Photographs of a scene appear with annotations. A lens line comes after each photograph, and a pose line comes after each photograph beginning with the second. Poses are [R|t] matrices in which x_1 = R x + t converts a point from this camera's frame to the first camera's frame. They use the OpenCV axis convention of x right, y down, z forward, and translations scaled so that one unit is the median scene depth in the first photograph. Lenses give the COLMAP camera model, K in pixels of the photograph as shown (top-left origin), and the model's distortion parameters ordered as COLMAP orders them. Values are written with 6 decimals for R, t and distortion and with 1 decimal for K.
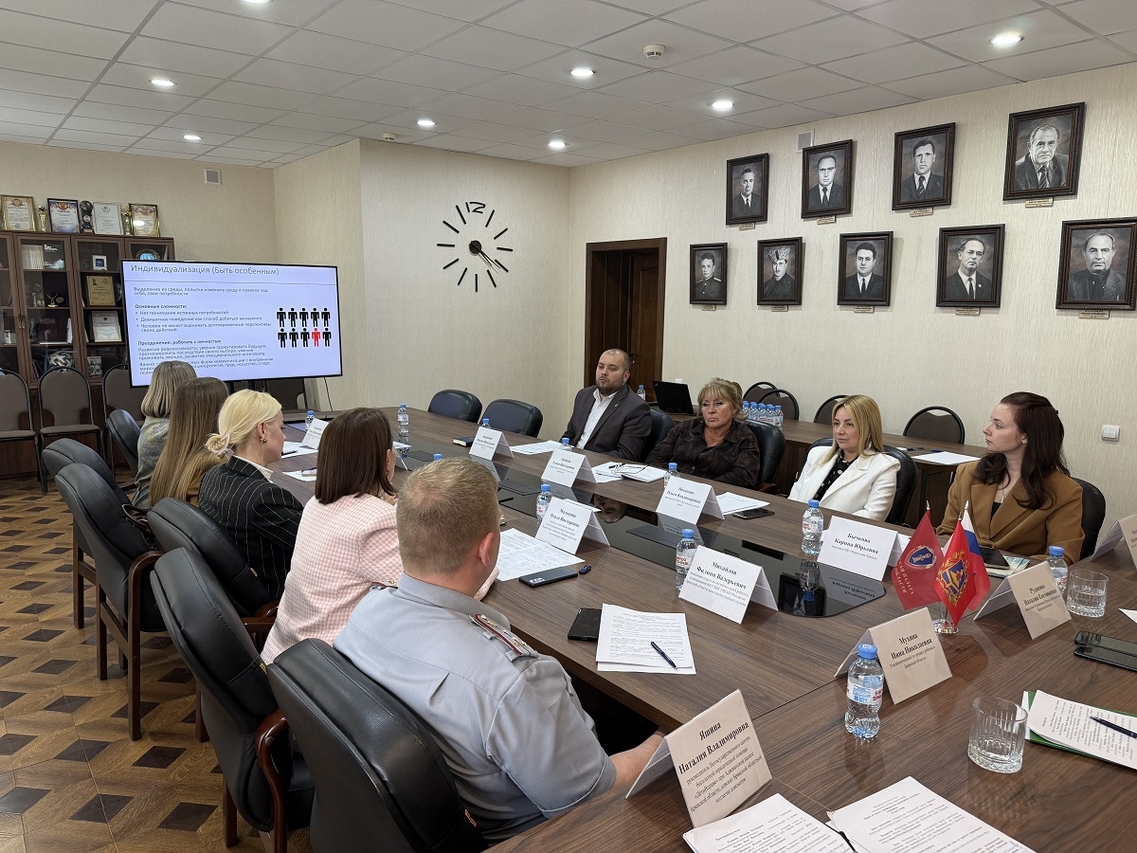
lens RADIAL K [[794.0, 0, 569.0], [0, 794.0, 438.1], [0, 0, 1]] dist [0.086551, -0.117306]
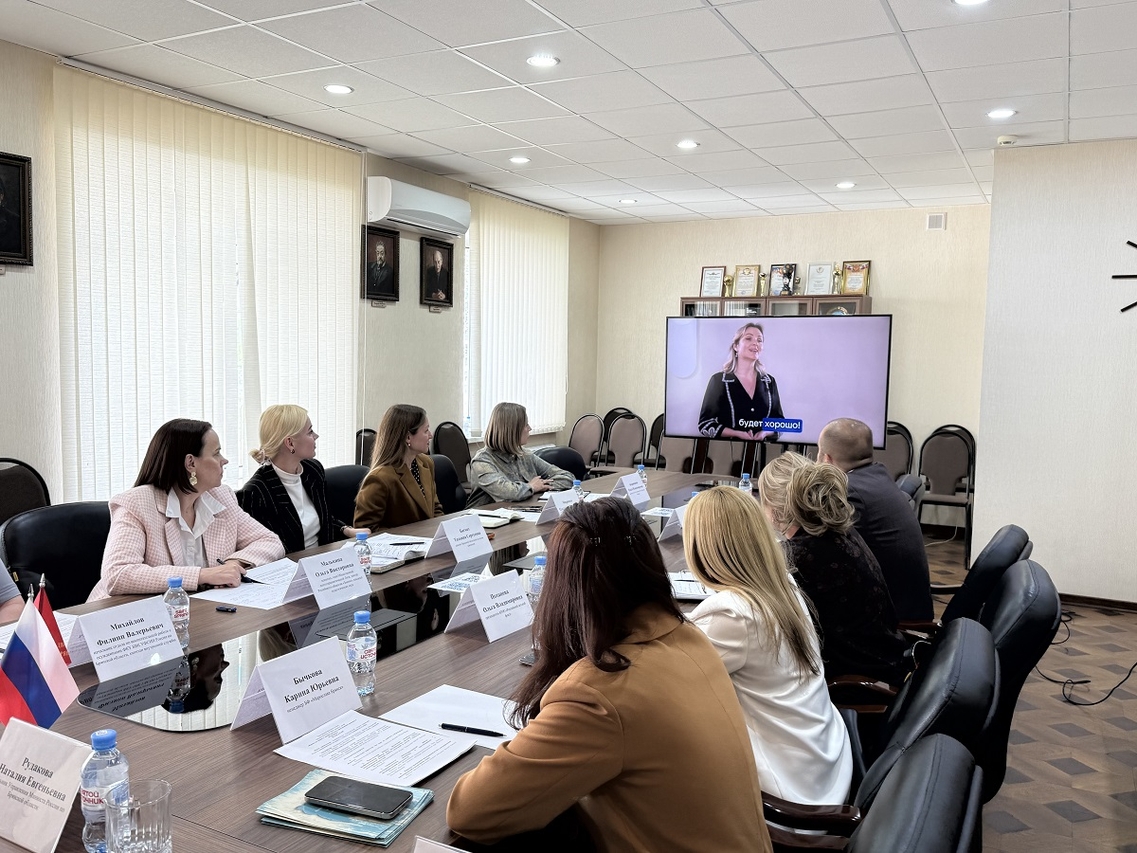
lens RADIAL K [[929.7, 0, 561.3], [0, 929.7, 428.0], [0, 0, 1]] dist [0.111357, -0.157358]
pose [[0.396036, 0.068308, -0.915691, 0.376186], [-0.175669, 0.984446, -0.002540, -0.034508], [0.901275, 0.161864, 0.401876, 0.286236]]
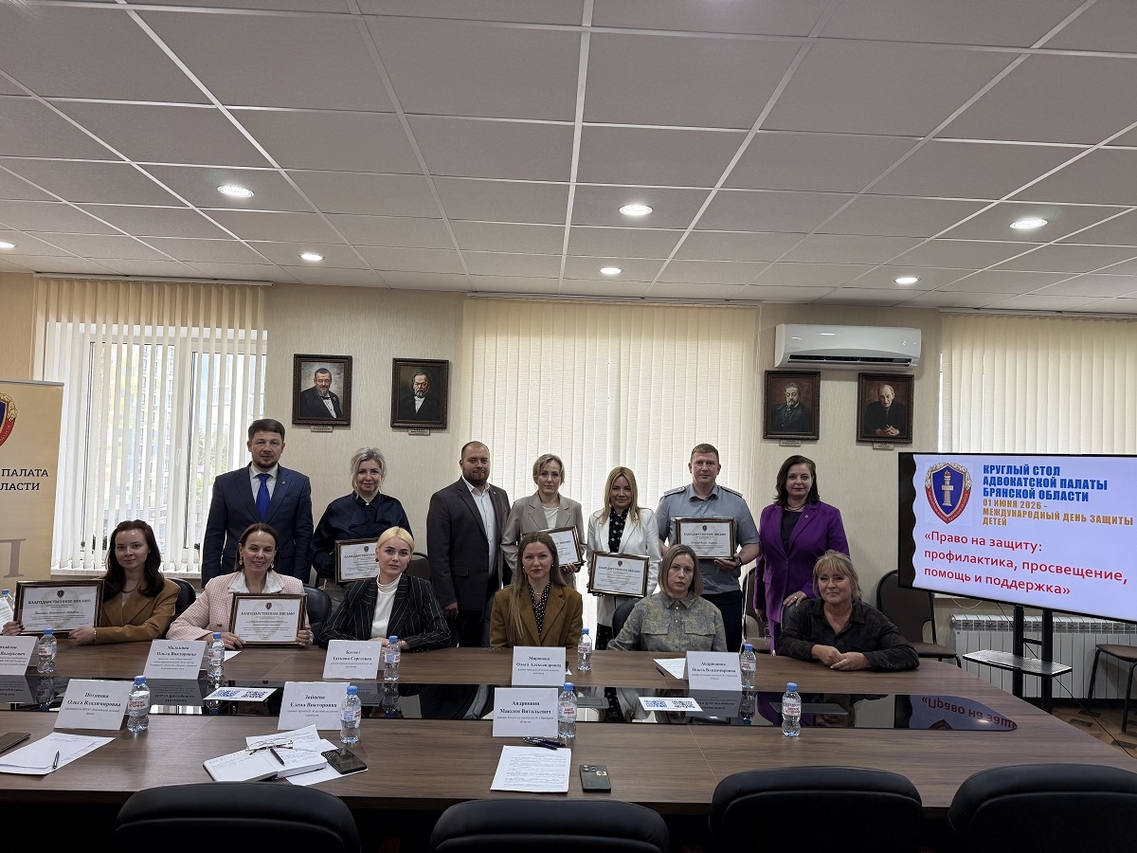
lens RADIAL K [[794.0, 0, 569.0], [0, 794.0, 438.1], [0, 0, 1]] dist [0.086551, -0.117306]
pose [[-0.594002, -0.042355, -0.803348, 0.237056], [-0.176650, 0.981107, 0.078890, -0.153596], [0.784829, 0.188772, -0.590261, 0.769446]]
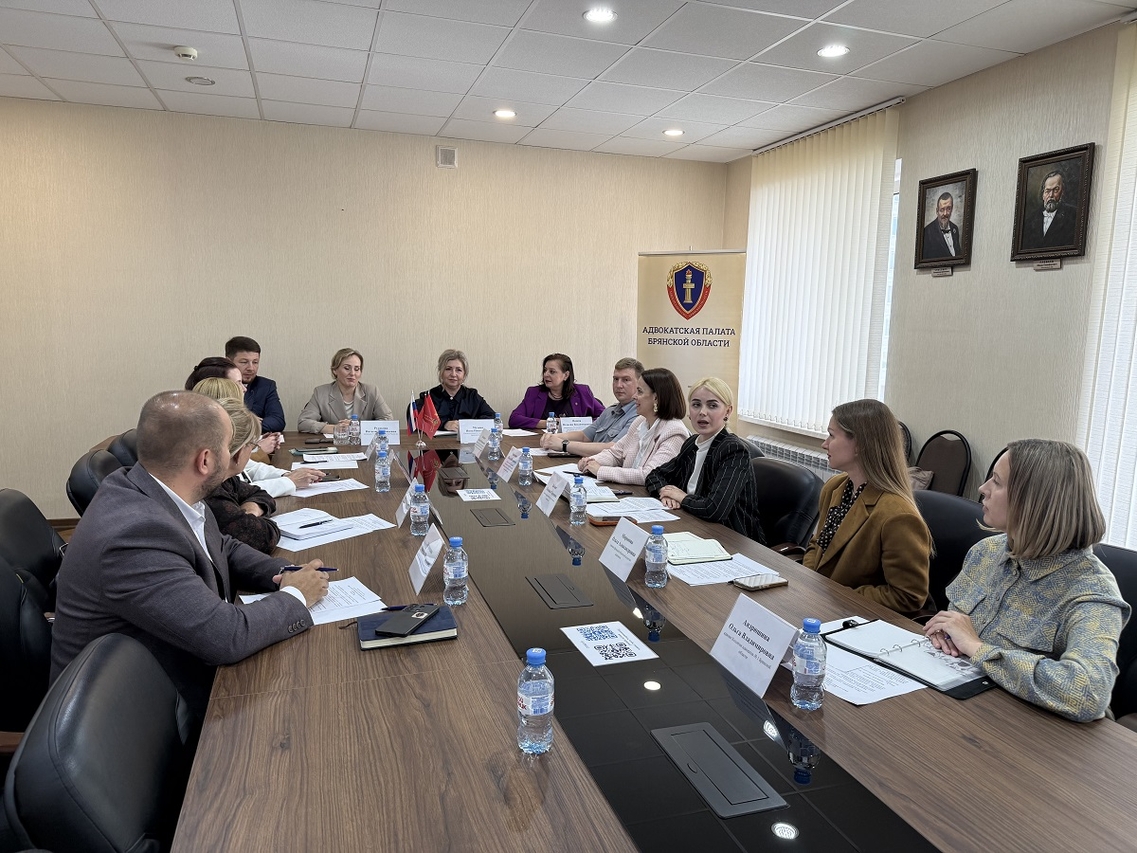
lens RADIAL K [[794.0, 0, 569.0], [0, 794.0, 438.1], [0, 0, 1]] dist [0.086551, -0.117306]
pose [[-0.935155, -0.077958, 0.345554, -0.206099], [0.033321, 0.951800, 0.304904, -0.134922], [-0.352668, 0.296647, -0.887483, 0.802945]]
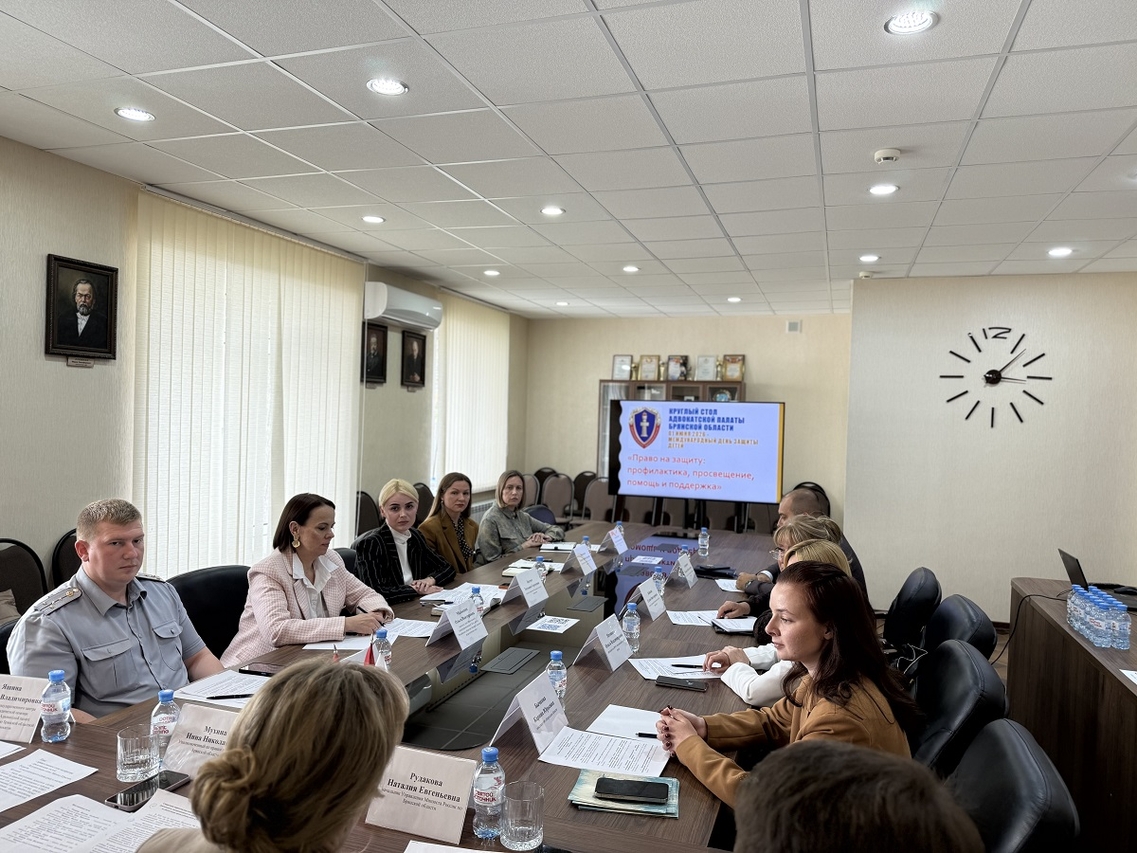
lens RADIAL K [[794.0, 0, 569.0], [0, 794.0, 438.1], [0, 0, 1]] dist [0.086551, -0.117306]
pose [[0.542918, 0.026889, -0.839355, 0.370858], [-0.167926, 0.982777, -0.077136, -0.031675], [0.822825, 0.182828, 0.538083, 0.172612]]
